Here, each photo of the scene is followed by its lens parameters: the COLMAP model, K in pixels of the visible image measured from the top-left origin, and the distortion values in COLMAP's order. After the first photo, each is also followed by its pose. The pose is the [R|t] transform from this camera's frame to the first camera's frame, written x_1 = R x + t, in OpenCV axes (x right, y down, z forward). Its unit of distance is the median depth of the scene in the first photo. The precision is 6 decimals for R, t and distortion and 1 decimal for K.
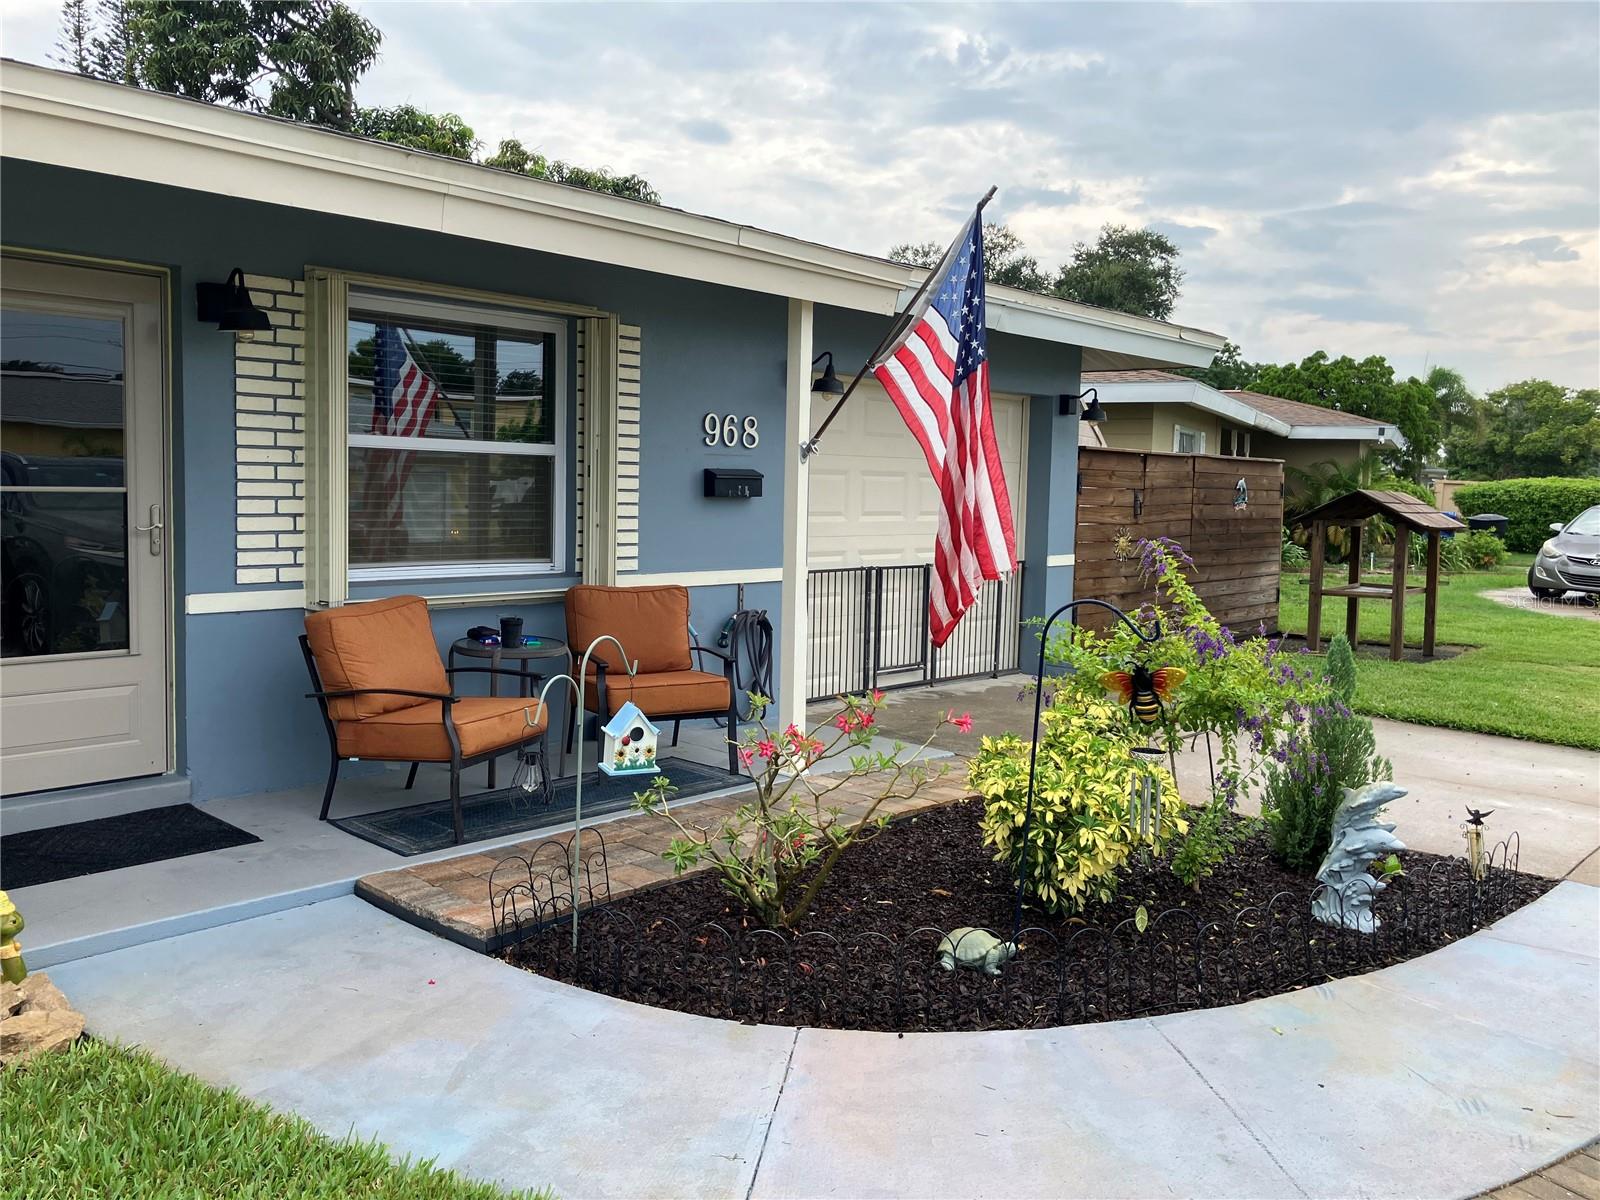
lens RADIAL K [[1309.4, 0, 774.9], [0, 1309.4, 578.5], [0, 0, 1]] dist [0.016116, 0.008209]
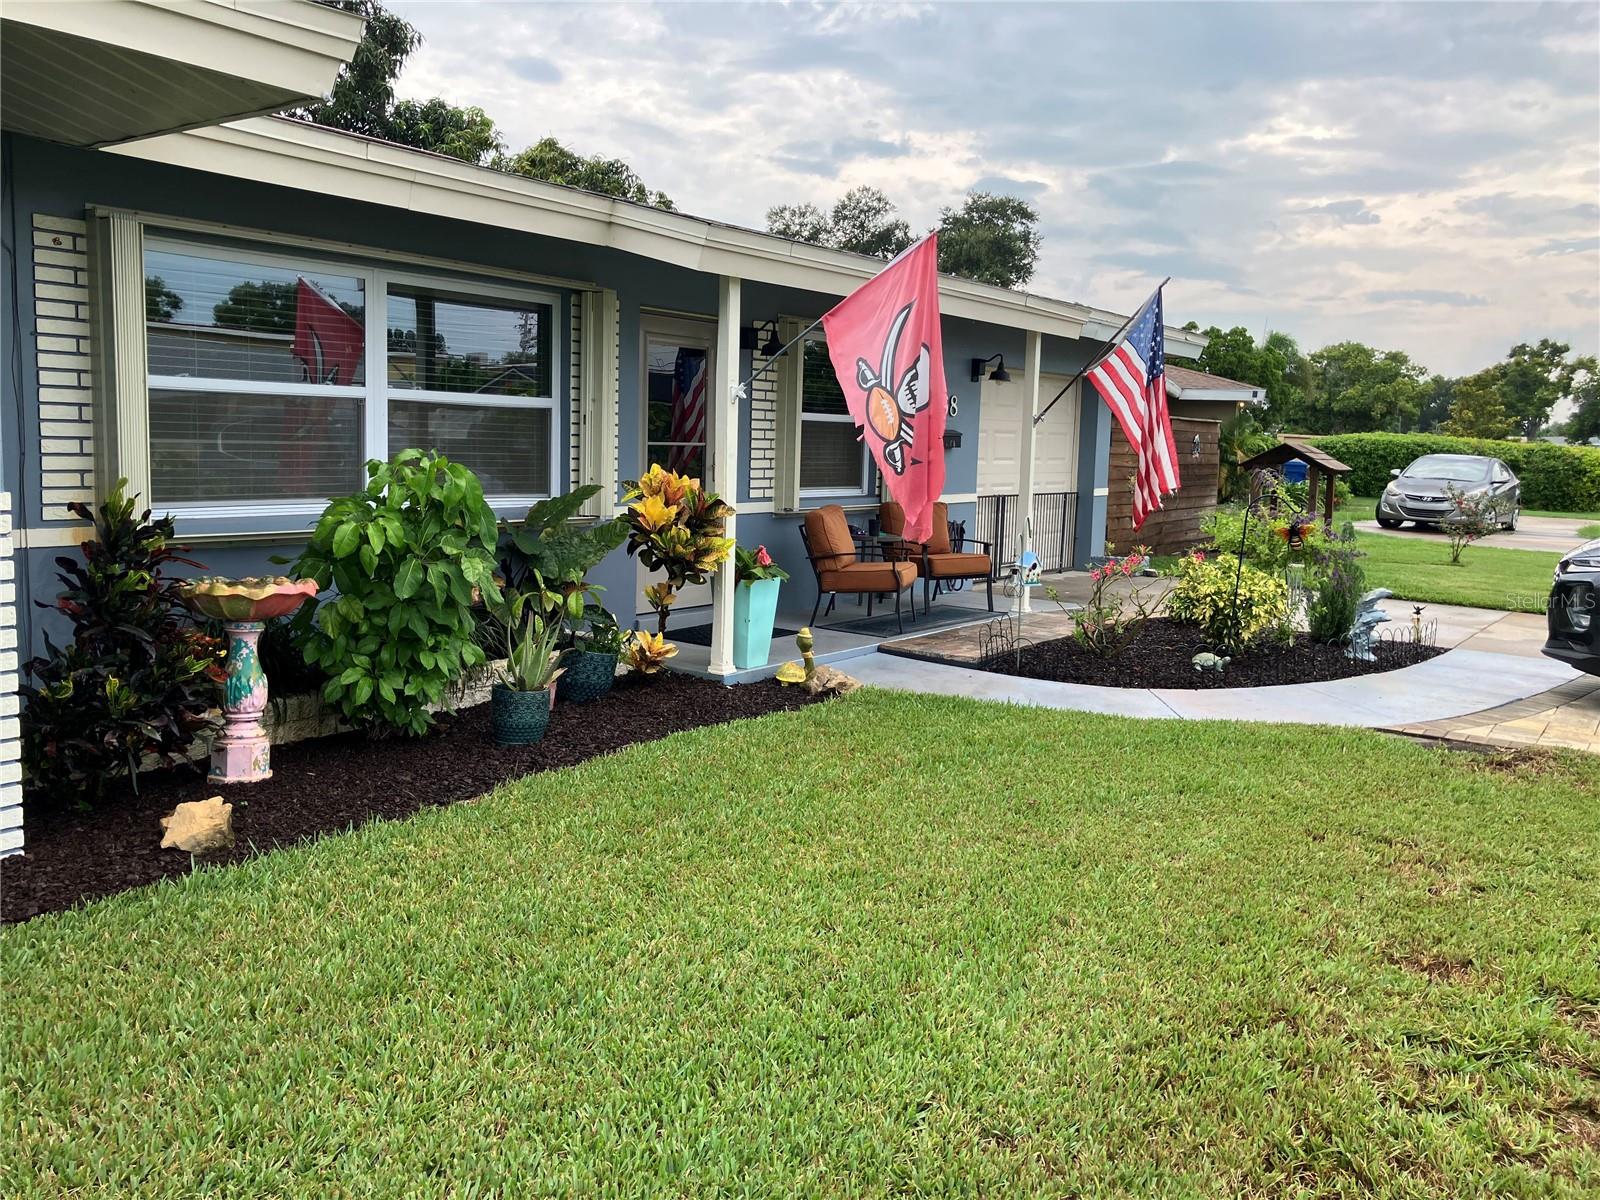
lens RADIAL K [[1314.2, 0, 774.1], [0, 1314.2, 583.6], [0, 0, 1]] dist [0.012135, -0.006055]
pose [[0.993003, -0.012706, 0.117403, -0.313525], [0.008091, 0.999179, 0.039704, 0.026871], [-0.117811, -0.038477, 0.992290, -0.401823]]
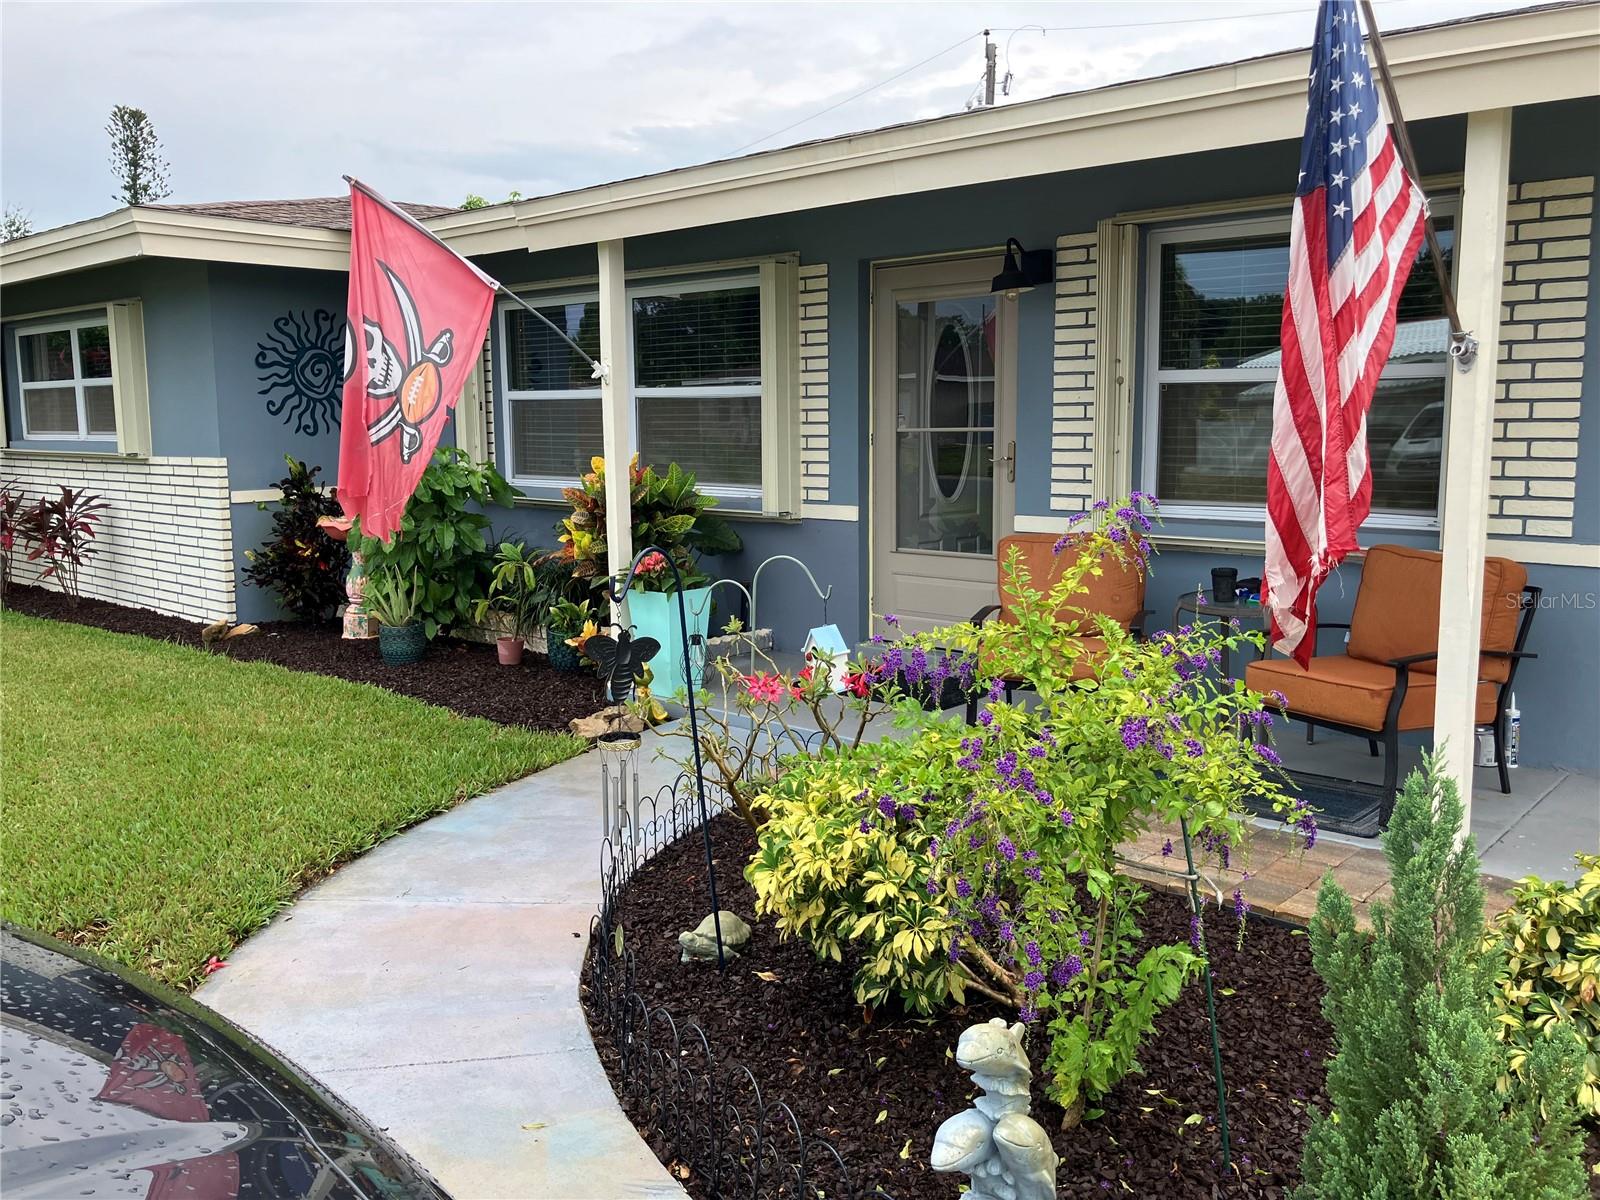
lens RADIAL K [[1314.2, 0, 774.1], [0, 1314.2, 583.6], [0, 0, 1]] dist [0.012135, -0.006055]
pose [[0.005663, 0.104108, -0.994550, 0.396737], [-0.063368, 0.992604, 0.103544, -0.018831], [0.997974, 0.062436, 0.012218, 0.399306]]
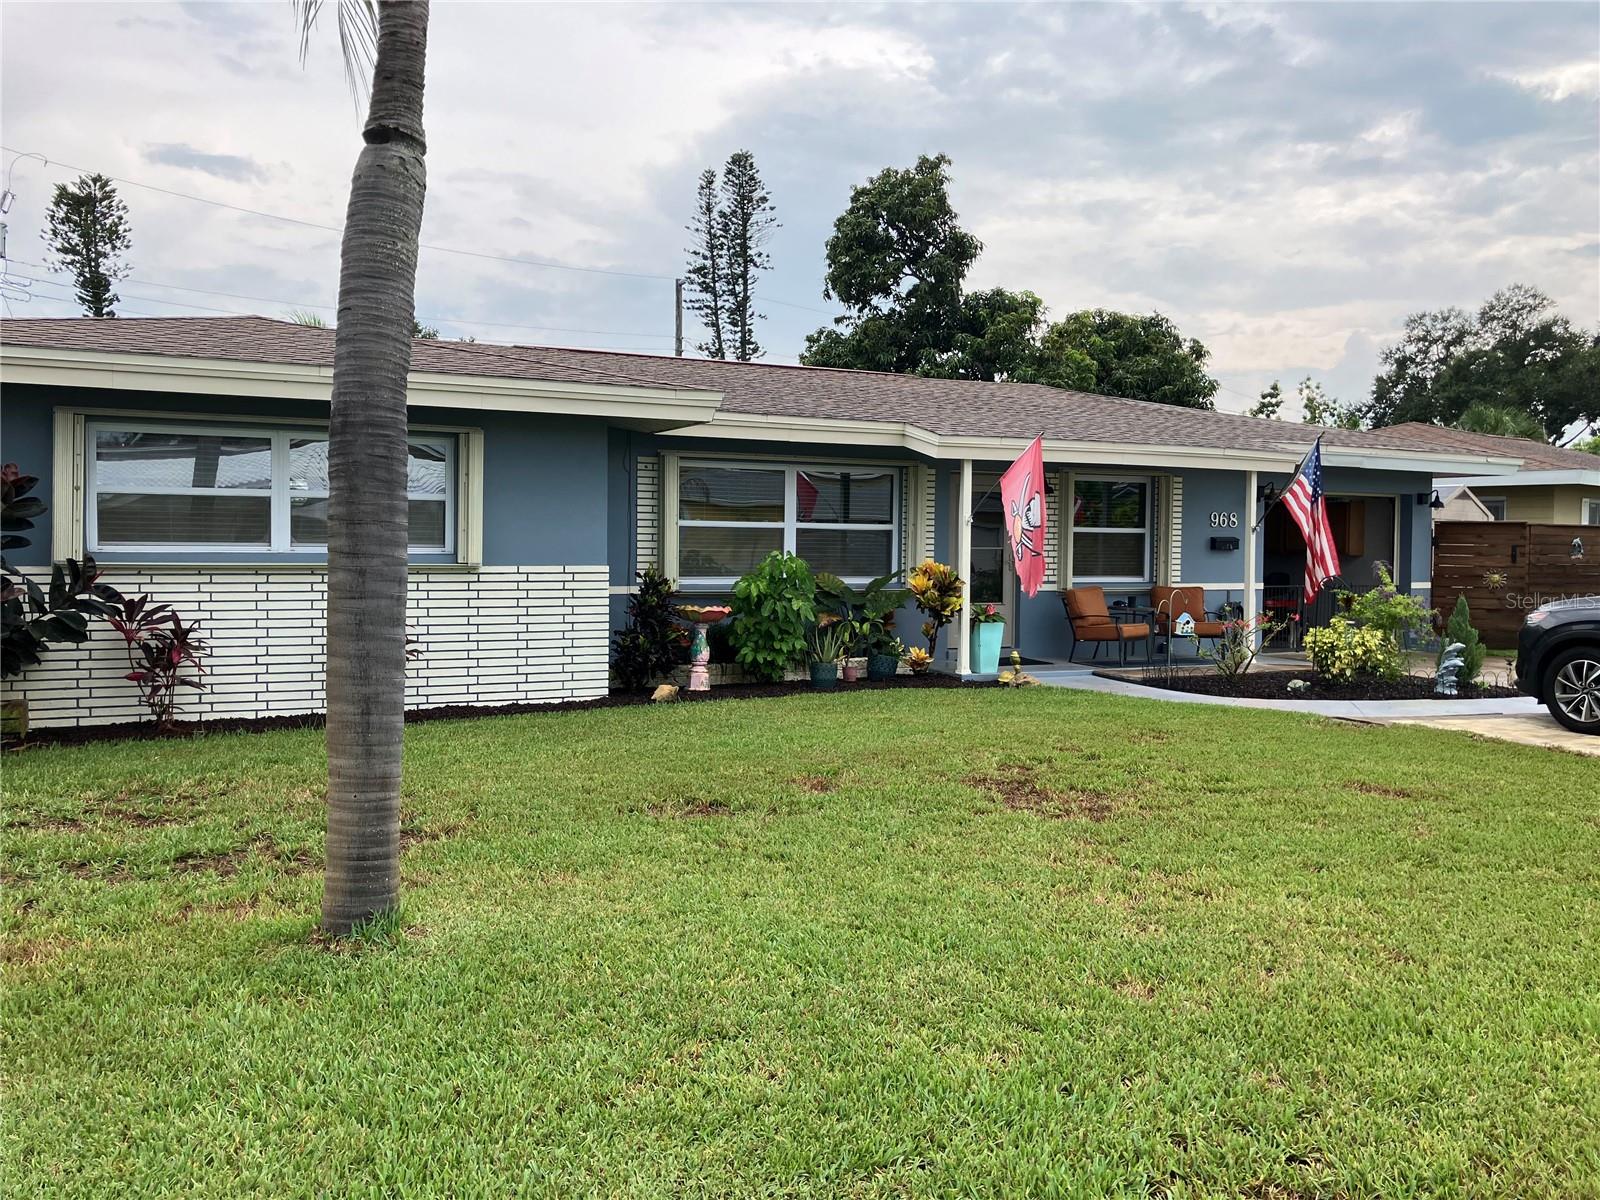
lens RADIAL K [[1305.1, 0, 800.0], [0, 1305.1, 600.0], [0, 0, 1]] dist [0.032273, -0.056510]
pose [[0.935940, 0.000057, -0.352161, 0.056273], [-0.013167, 0.999306, -0.034832, 0.079943], [0.351914, 0.037238, 0.935291, -0.972435]]
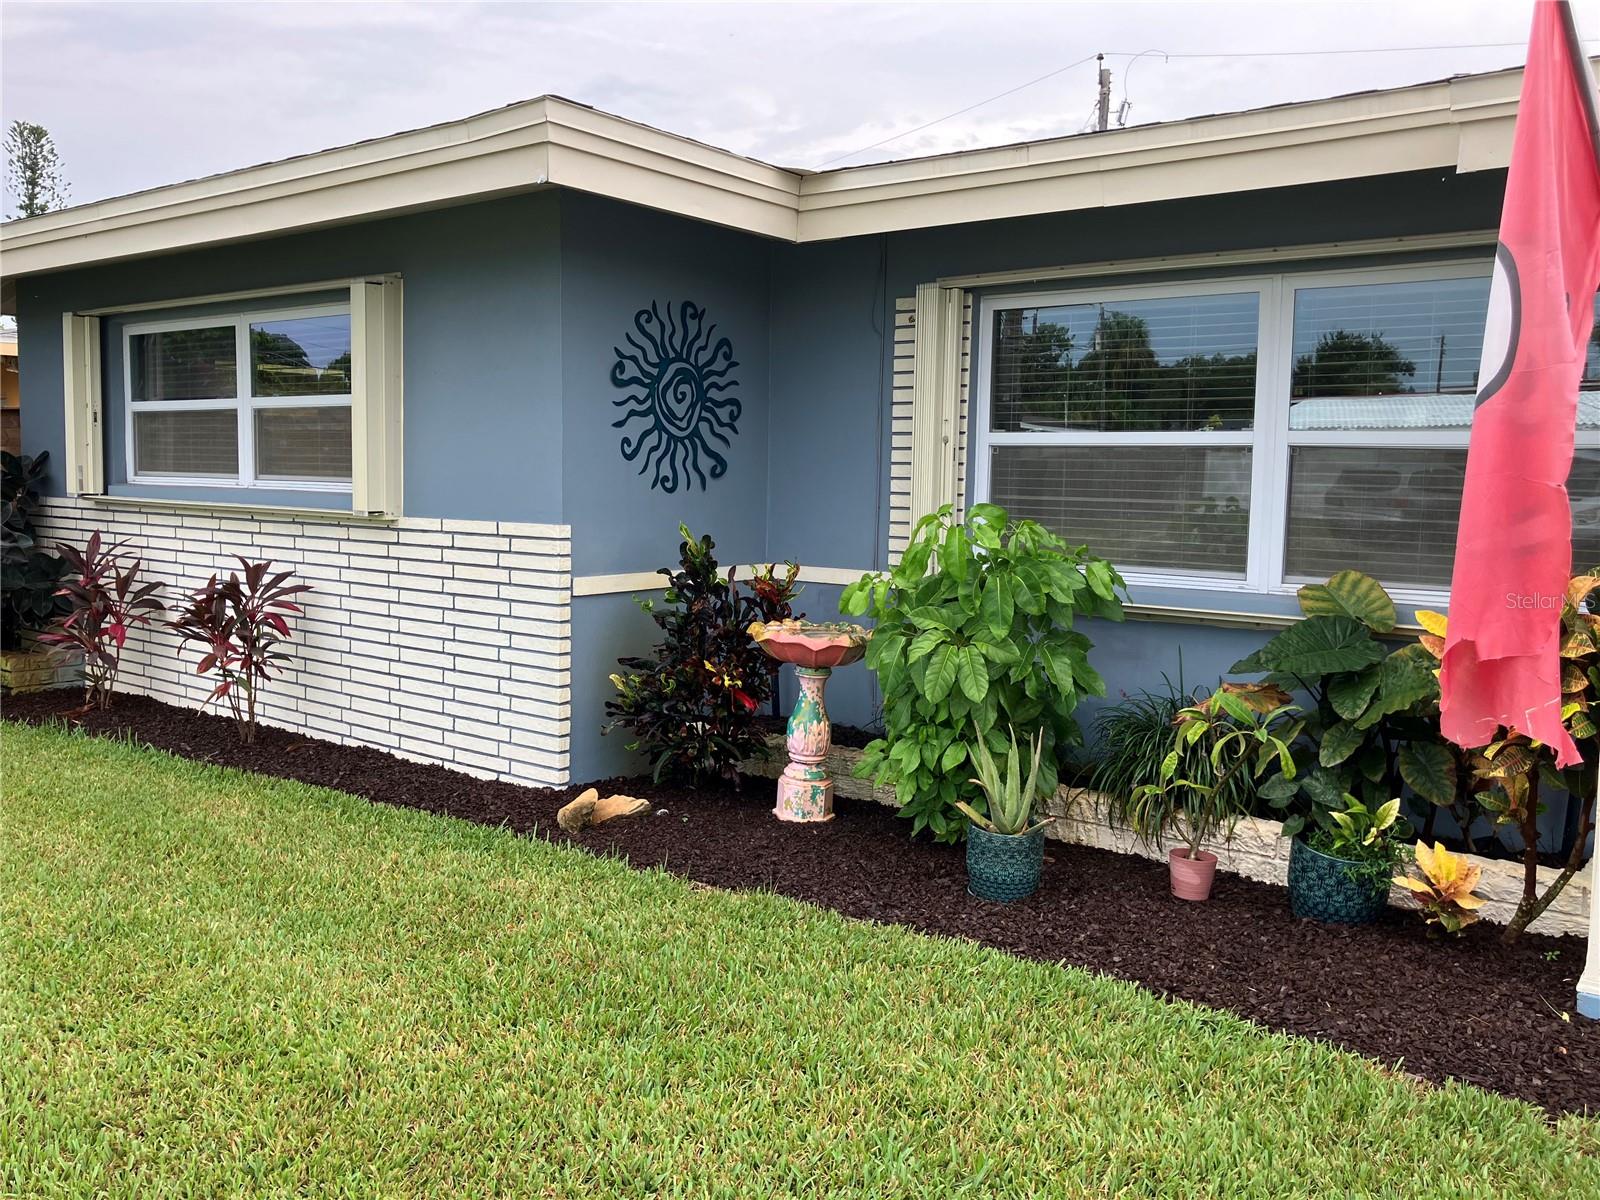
lens RADIAL K [[1319.9, 0, 788.2], [0, 1319.9, 584.2], [0, 0, 1]] dist [0.077751, -0.127313]
pose [[0.090032, 0.063324, -0.993924, 0.073315], [-0.087766, 0.994598, 0.055417, -0.001893], [0.992064, 0.082243, 0.095104, 0.074902]]
